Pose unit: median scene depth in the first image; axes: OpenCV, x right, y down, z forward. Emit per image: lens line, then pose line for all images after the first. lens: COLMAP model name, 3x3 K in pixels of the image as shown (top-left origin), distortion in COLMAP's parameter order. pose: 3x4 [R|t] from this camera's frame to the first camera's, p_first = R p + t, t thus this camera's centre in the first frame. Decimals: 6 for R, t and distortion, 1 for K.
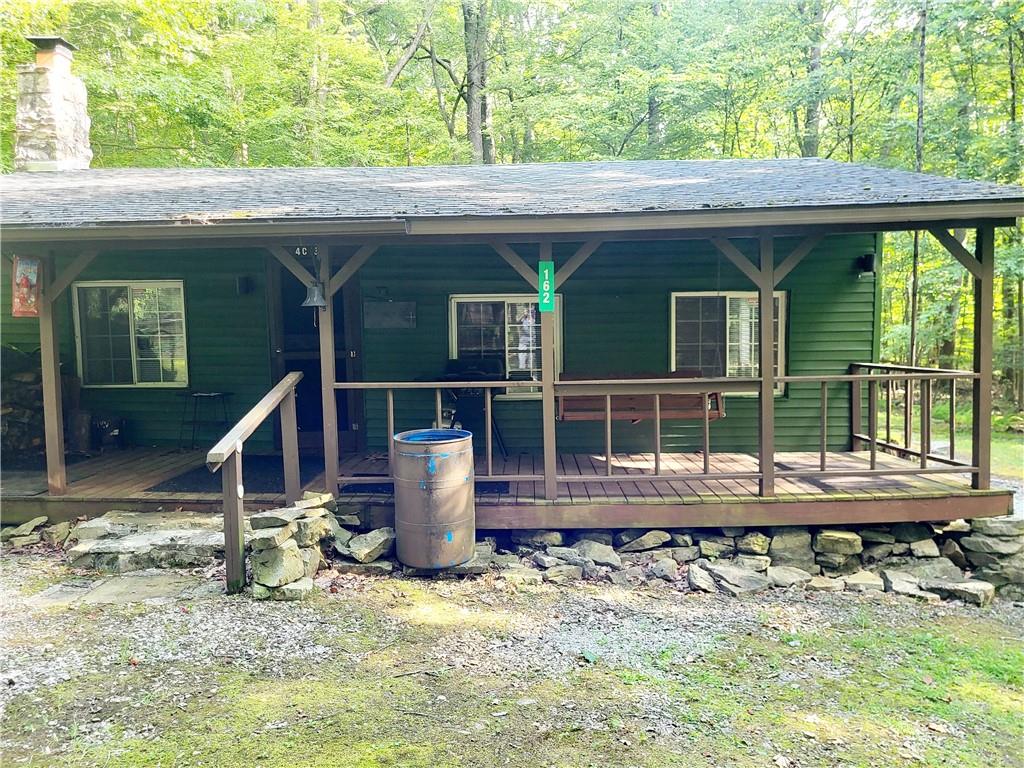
lens RADIAL K [[781.5, 0, 512.6], [0, 781.5, 381.3], [0, 0, 1]] dist [0.014174, 0.004718]
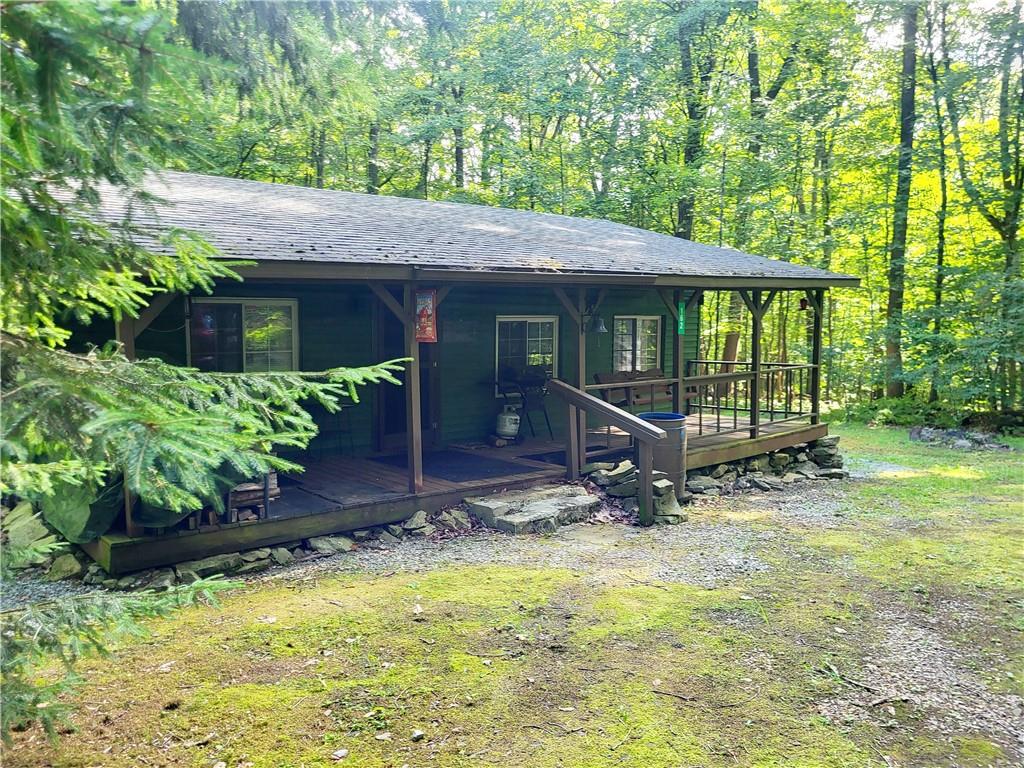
lens RADIAL K [[781.5, 0, 510.8], [0, 781.5, 384.3], [0, 0, 1]] dist [0.014174, 0.004718]
pose [[0.734050, -0.041377, 0.677833, -1.338287], [0.044390, 0.998931, 0.012907, -0.026783], [-0.677643, 0.020615, 0.735102, 0.055815]]
